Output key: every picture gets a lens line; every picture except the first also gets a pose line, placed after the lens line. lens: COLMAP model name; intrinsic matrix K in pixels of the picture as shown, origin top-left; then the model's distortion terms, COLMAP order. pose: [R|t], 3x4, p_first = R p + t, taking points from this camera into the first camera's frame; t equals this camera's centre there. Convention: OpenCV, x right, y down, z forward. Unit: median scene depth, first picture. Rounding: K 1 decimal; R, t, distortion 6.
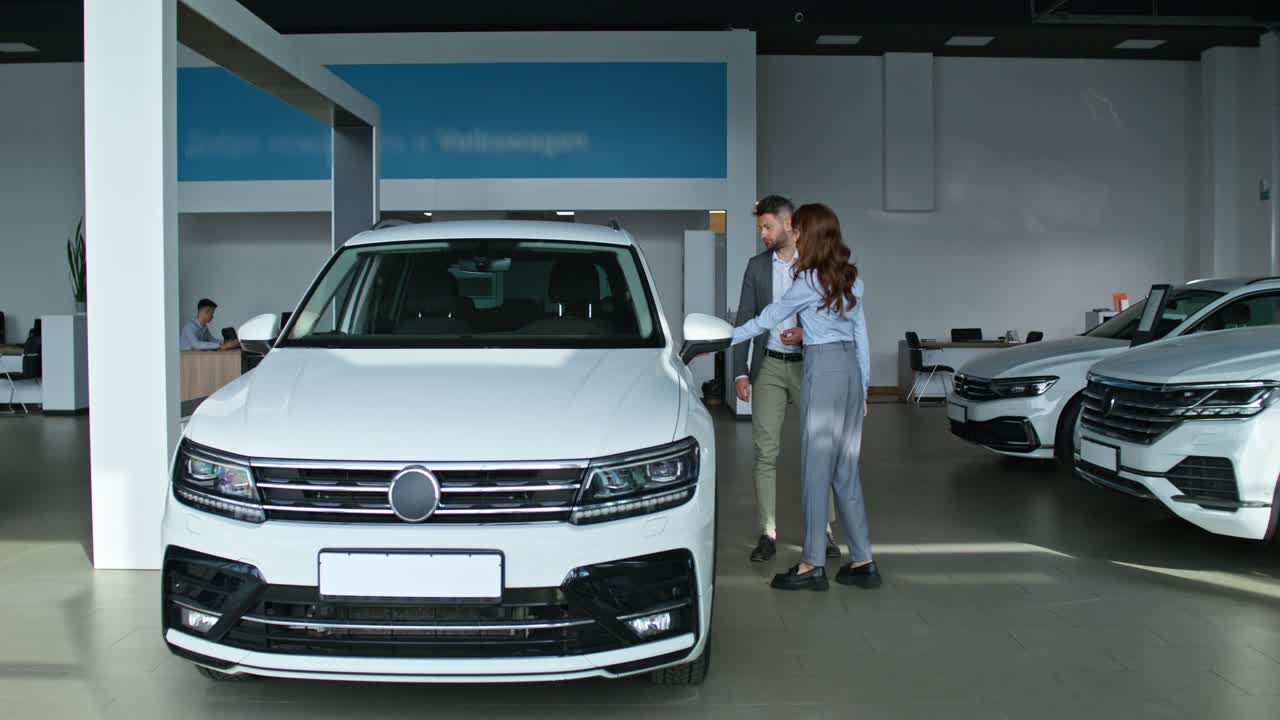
lens RADIAL K [[1231.1, 0, 643.2], [0, 1231.1, 341.2], [0, 0, 1]] dist [-0.101076, 0.029335]
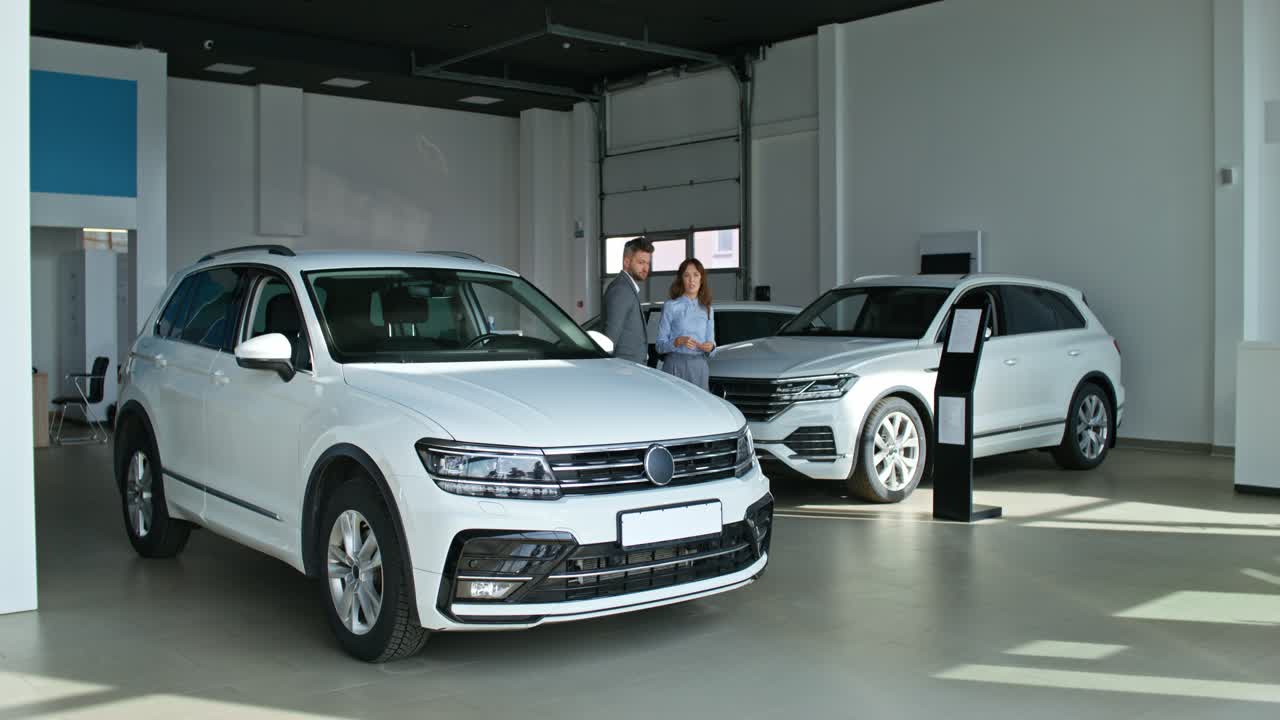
lens RADIAL K [[1231.1, 0, 643.2], [0, 1231.1, 341.2], [0, 0, 1]] dist [-0.101076, 0.029335]
pose [[0.766213, -0.011699, 0.642480, -0.606389], [0.022098, 0.999723, -0.008149, -0.000259], [-0.642206, 0.020441, 0.766259, -0.014487]]
